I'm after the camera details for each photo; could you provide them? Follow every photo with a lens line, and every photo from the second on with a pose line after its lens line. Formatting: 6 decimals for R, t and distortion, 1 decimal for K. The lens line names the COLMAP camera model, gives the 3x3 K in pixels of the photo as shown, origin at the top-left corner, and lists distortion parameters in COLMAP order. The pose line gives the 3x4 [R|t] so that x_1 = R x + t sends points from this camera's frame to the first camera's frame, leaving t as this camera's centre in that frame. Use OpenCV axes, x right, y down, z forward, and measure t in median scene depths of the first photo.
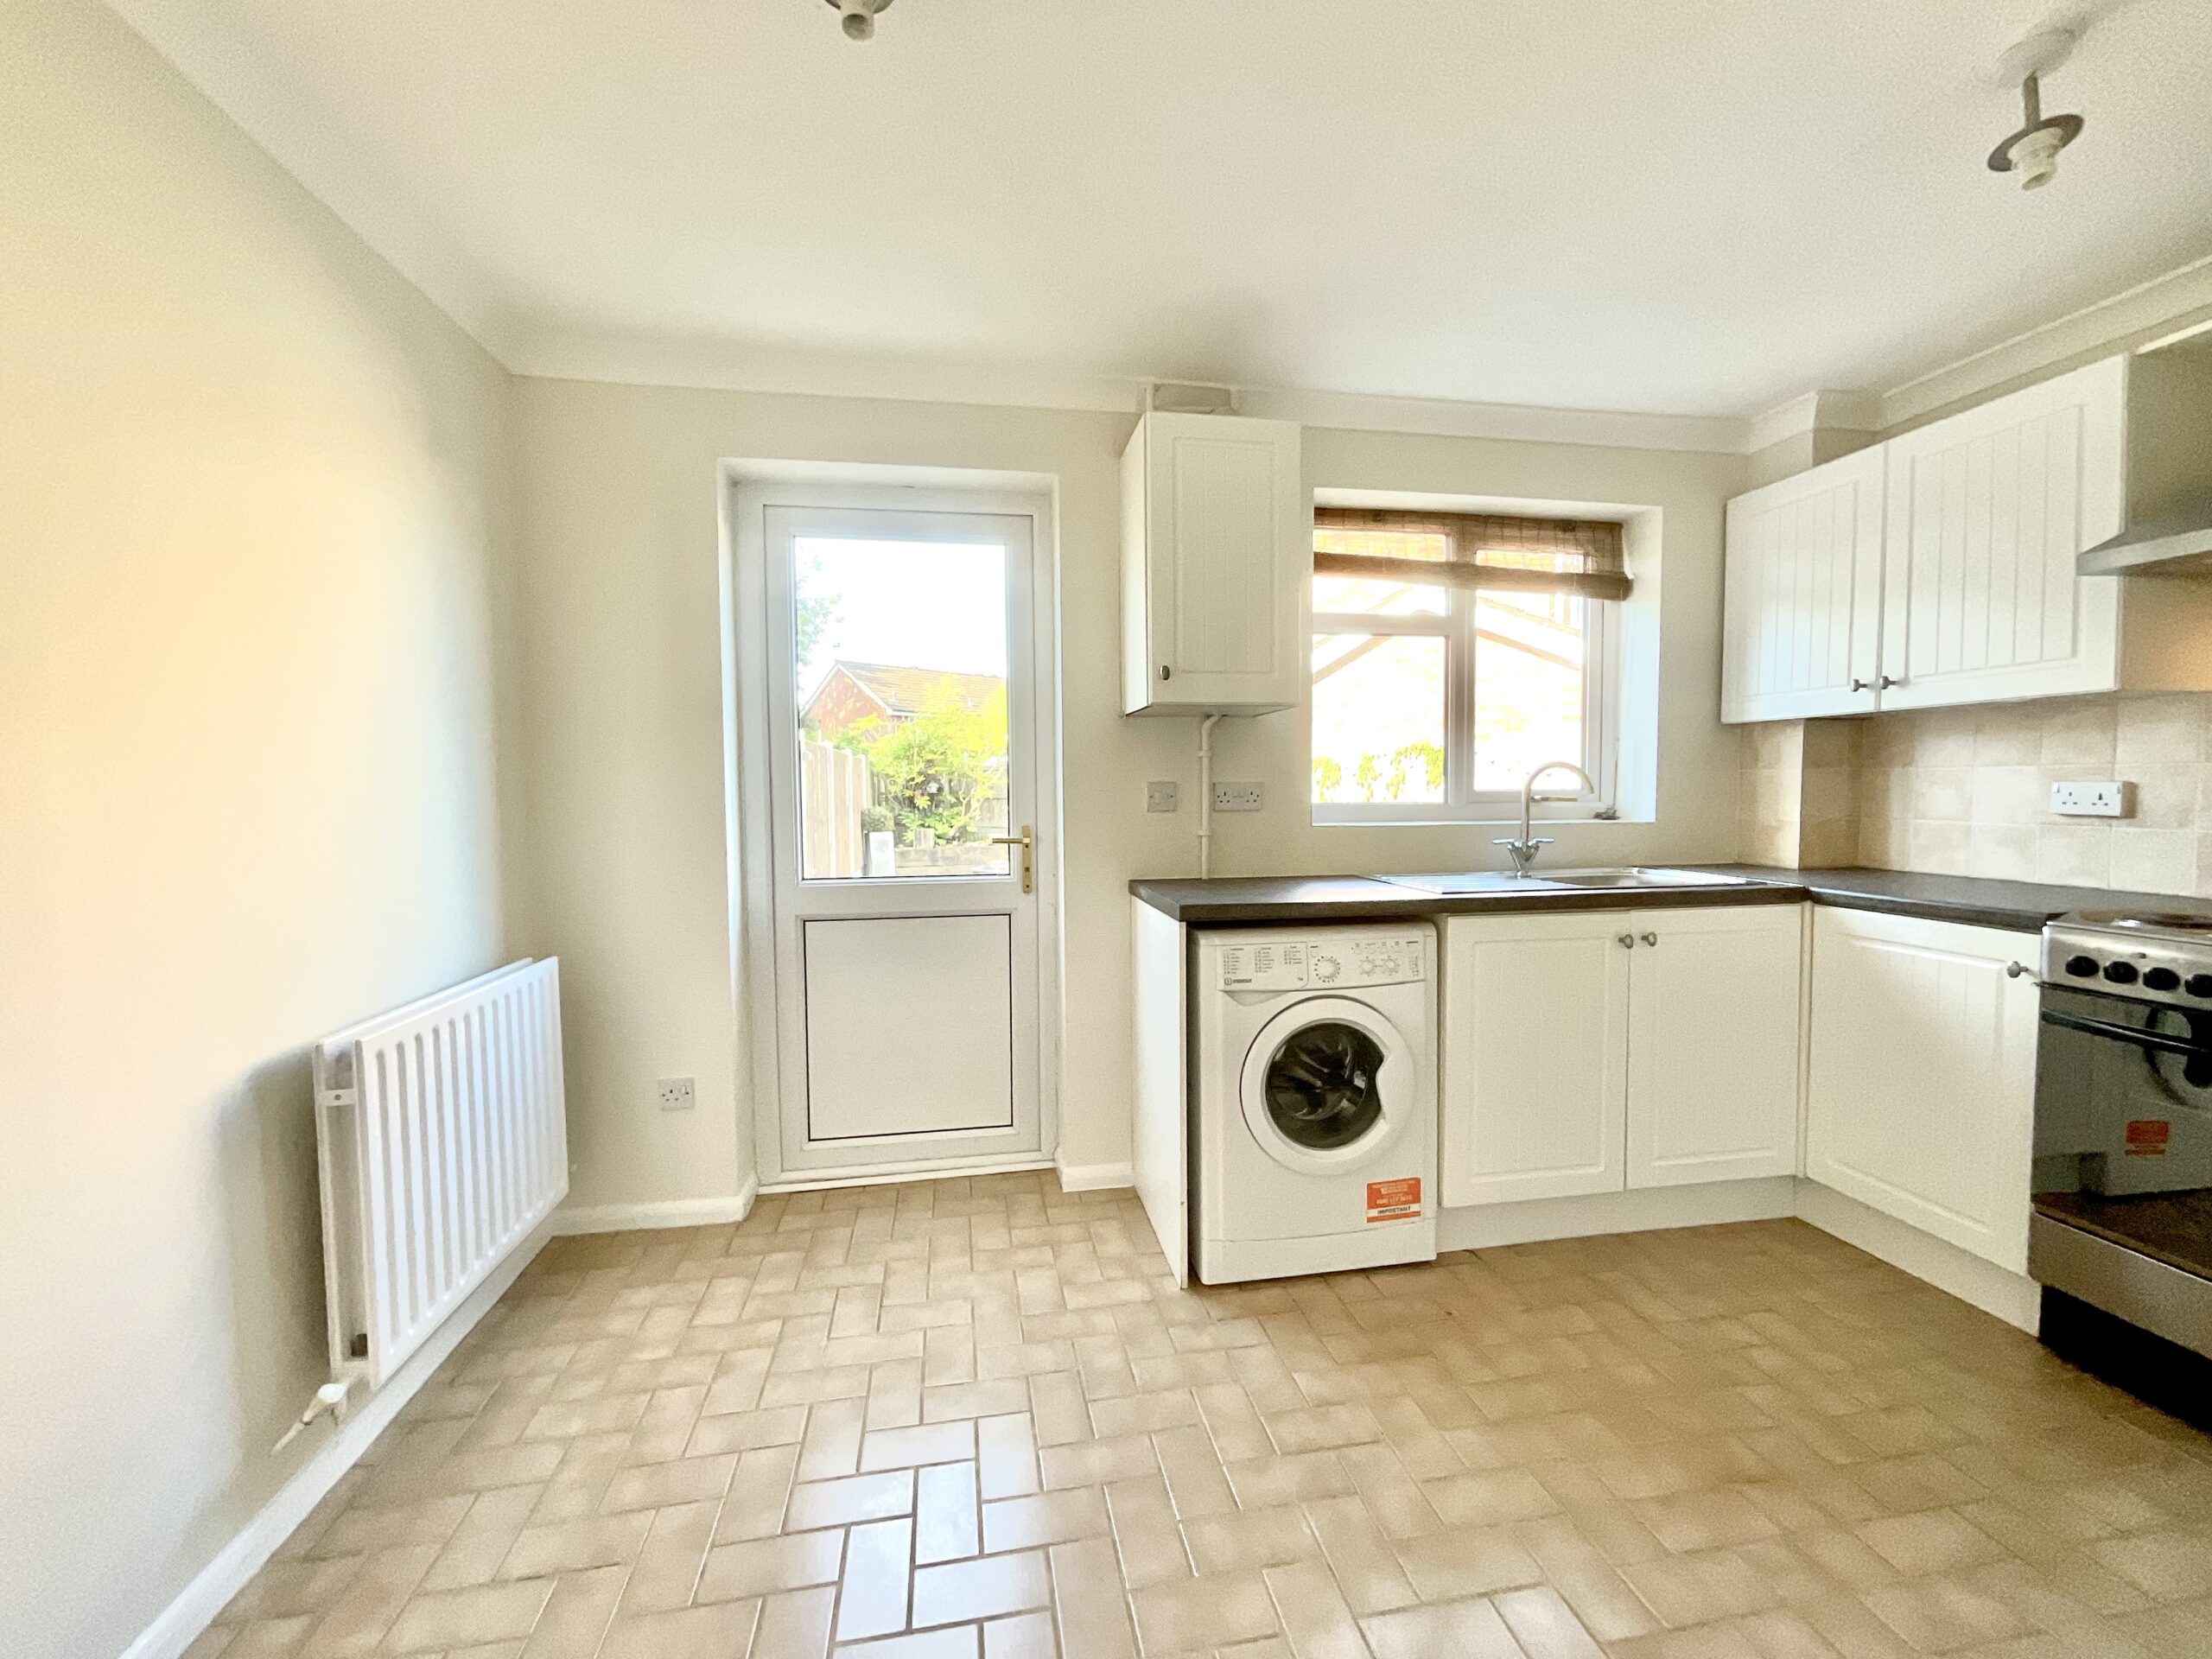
lens RADIAL K [[904.0, 0, 1110.2], [0, 904.0, 832.0], [0, 0, 1]] dist [0.000216, 0.000046]
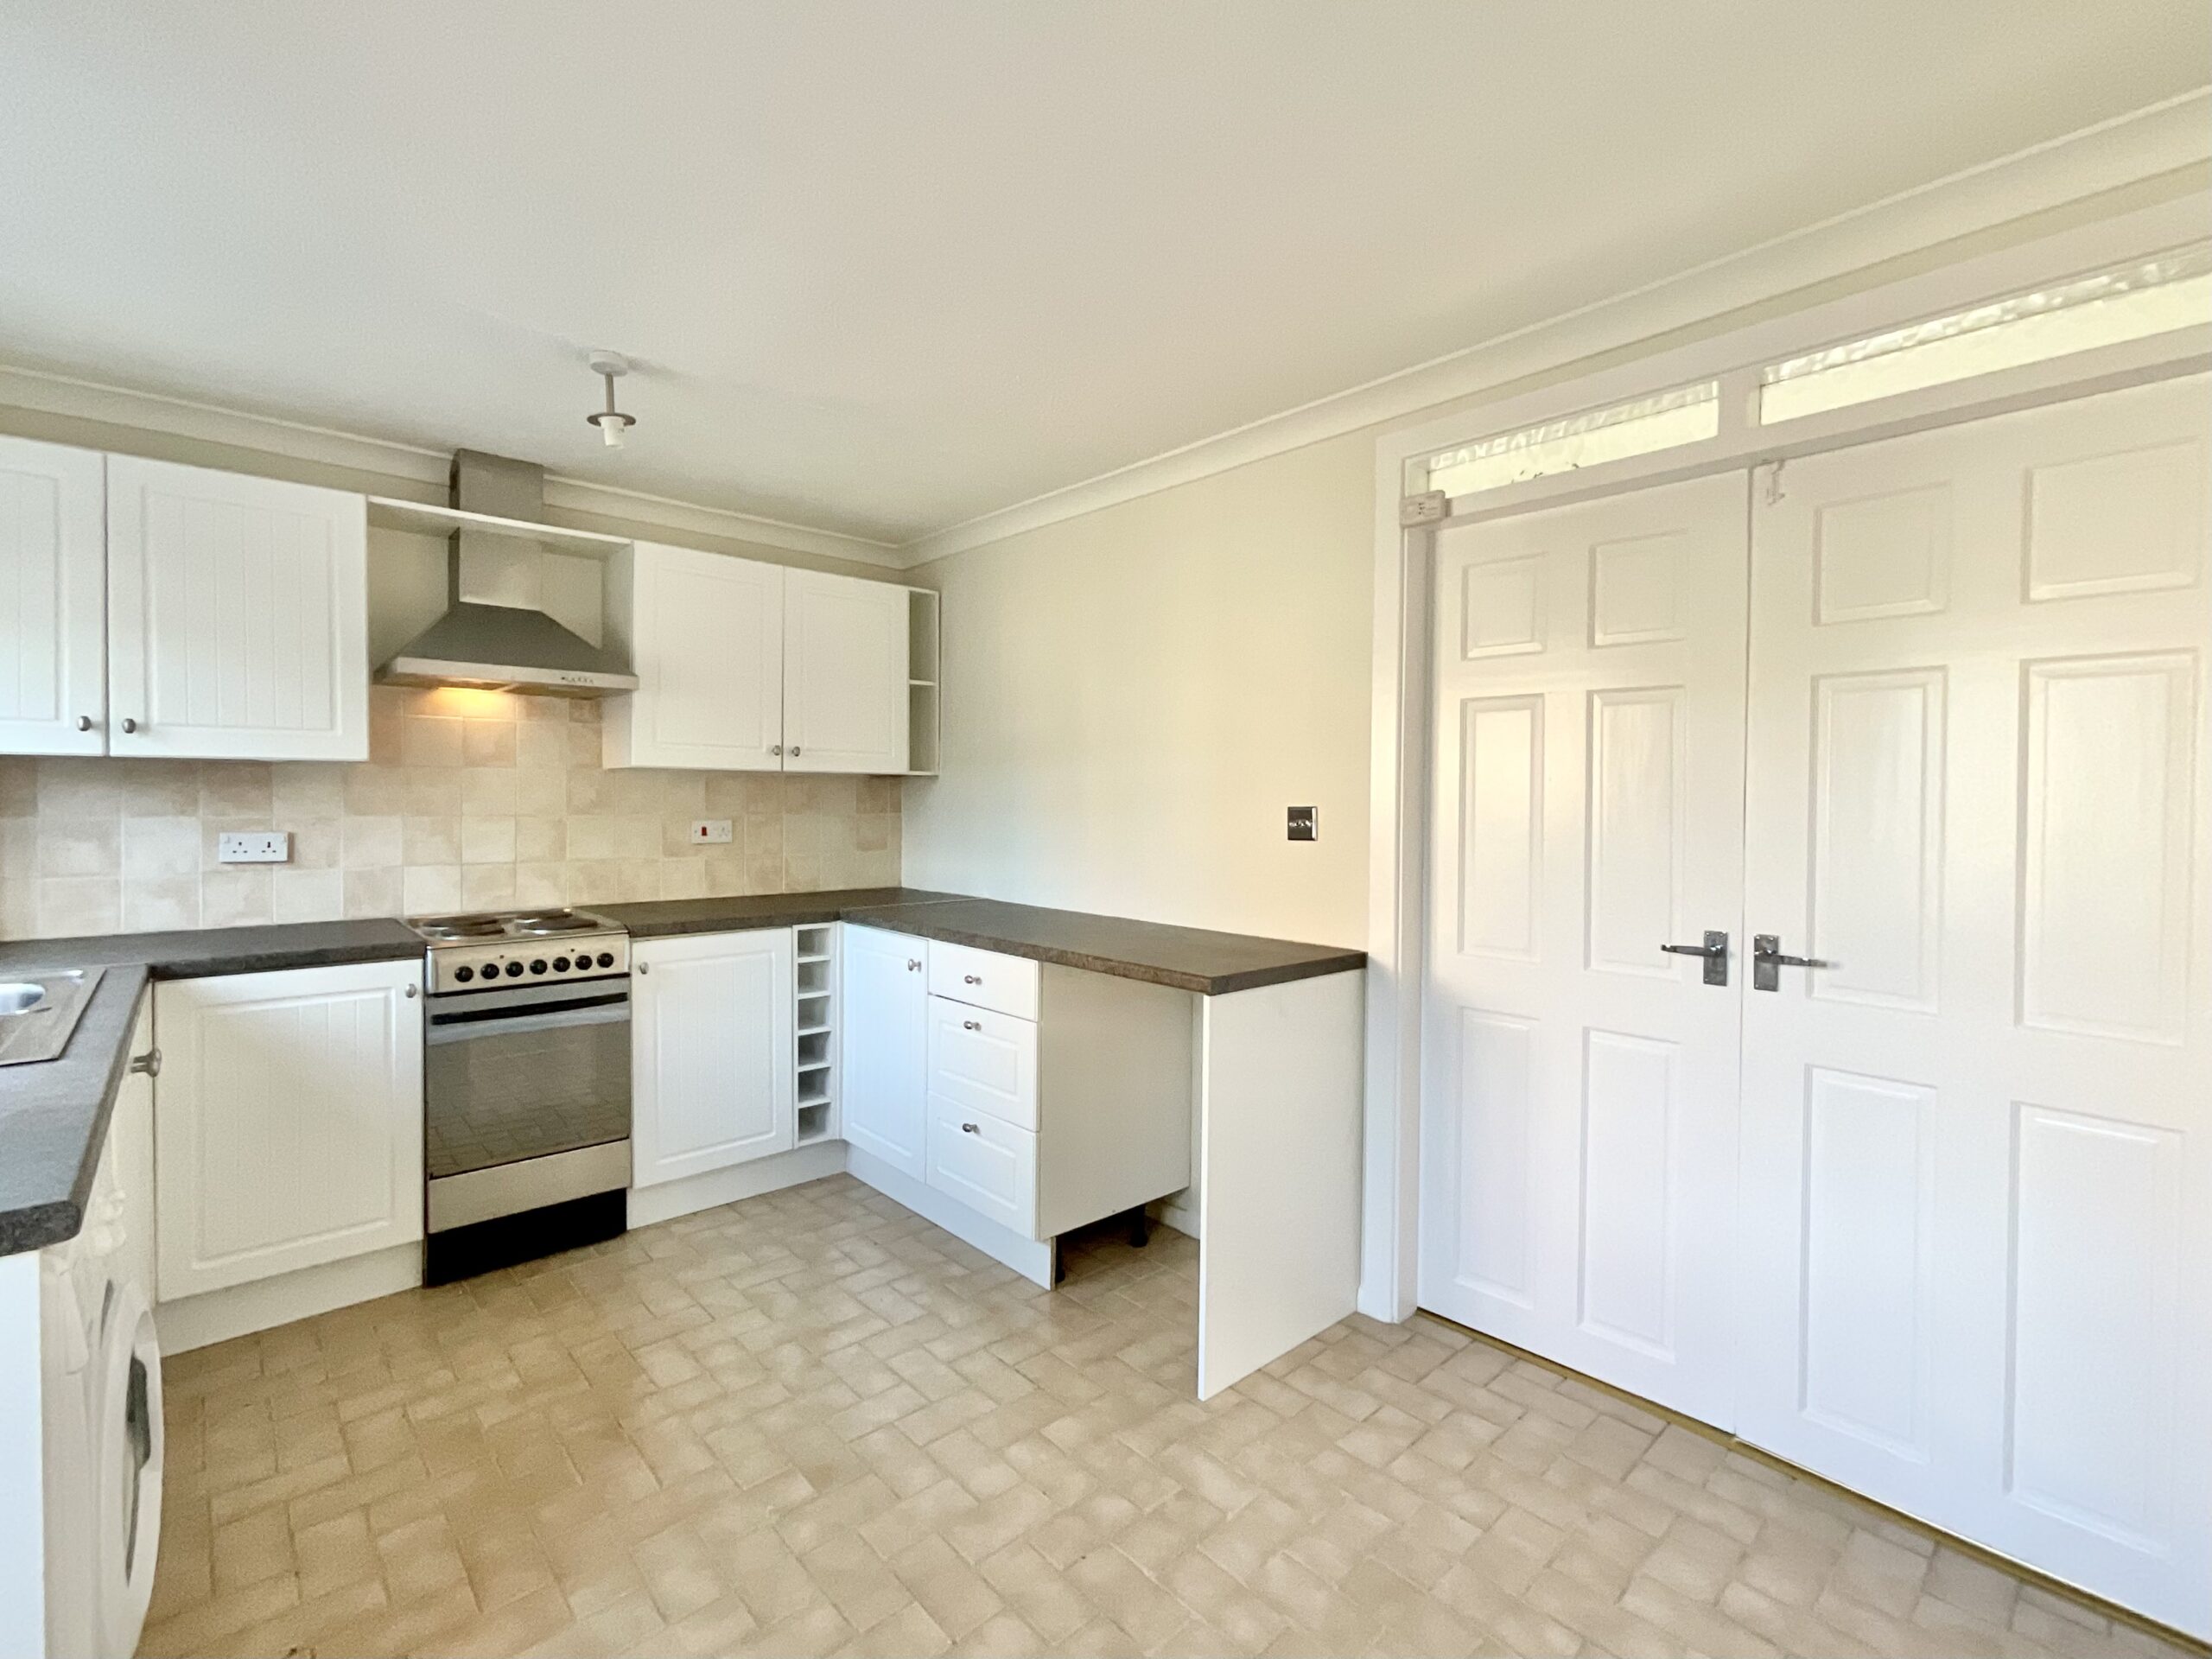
lens RADIAL K [[976.9, 0, 1072.1], [0, 976.9, 809.9], [0, 0, 1]] dist [-0.028874, 0.021848]
pose [[-0.521762, -0.001757, 0.853089, -0.460025], [0.043506, 0.998642, 0.028665, -0.071222], [-0.851981, 0.052071, -0.520977, 0.734078]]
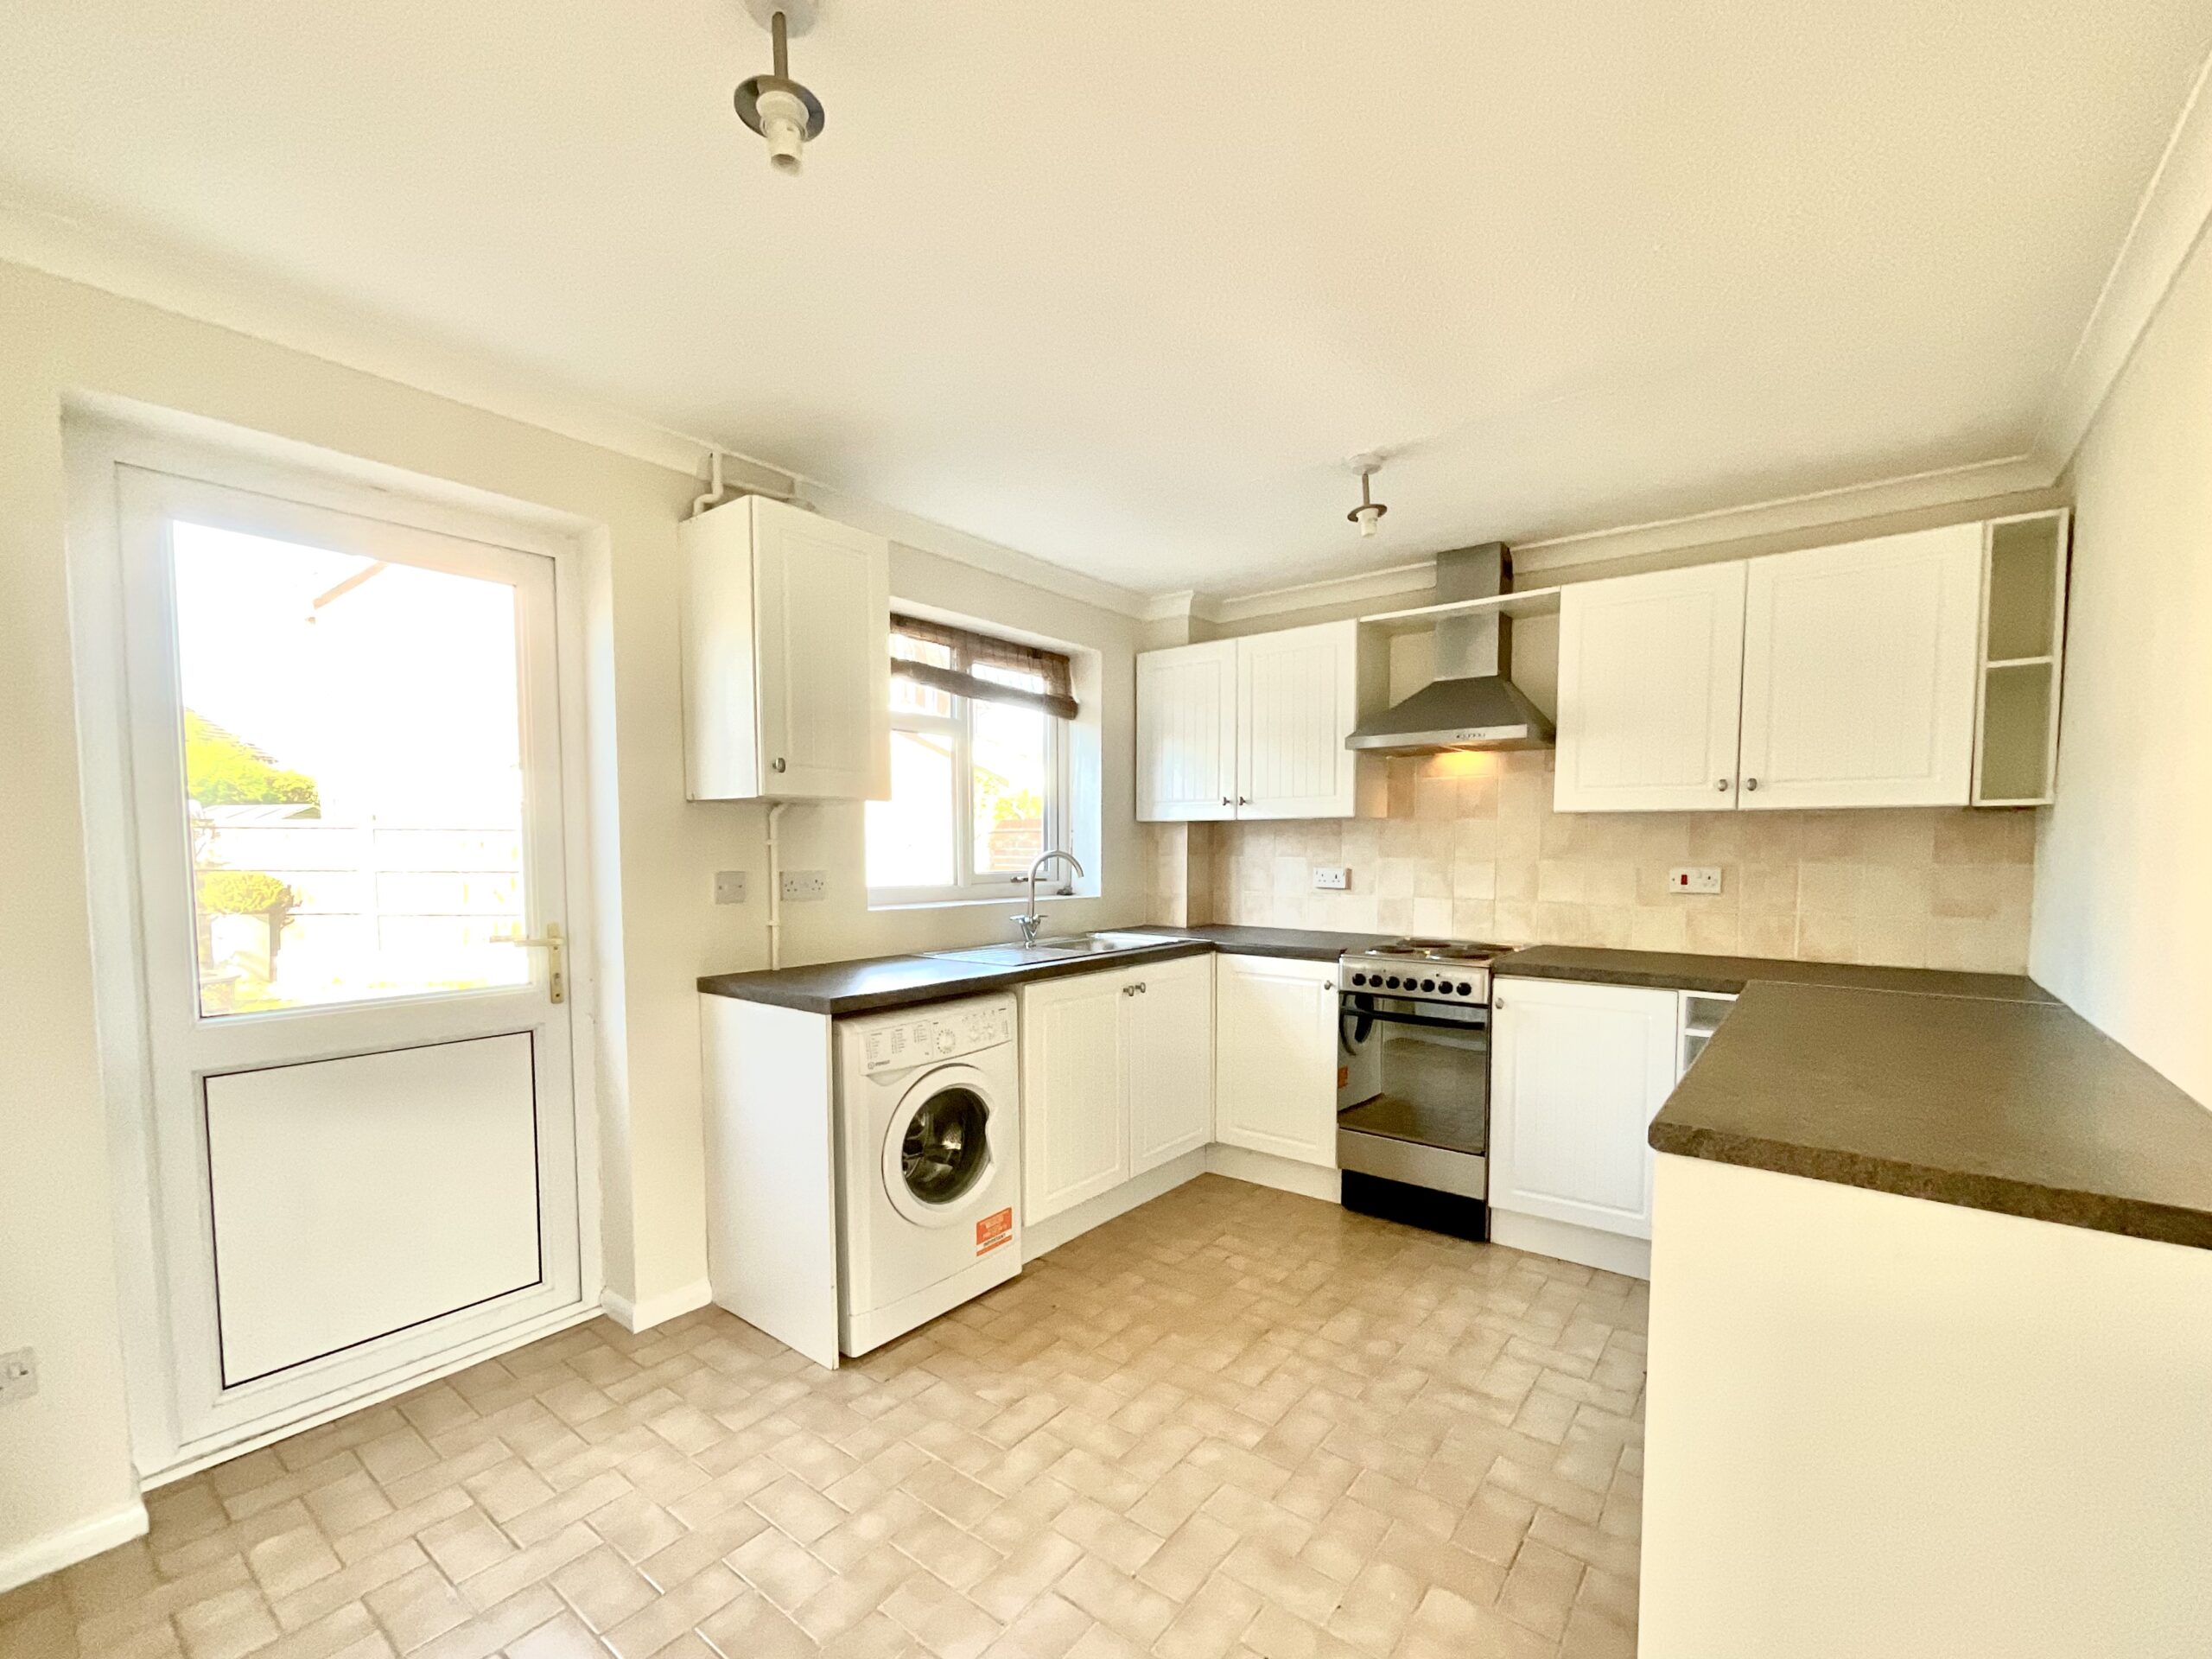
lens RADIAL K [[948.3, 0, 1133.1], [0, 948.3, 903.4], [0, 0, 1]] dist [0.002423, 0.000347]
pose [[0.729997, -0.034195, 0.682594, -0.354386], [0.027994, 0.999405, 0.020128, -0.034001], [-0.682876, 0.004416, 0.730521, -0.019187]]
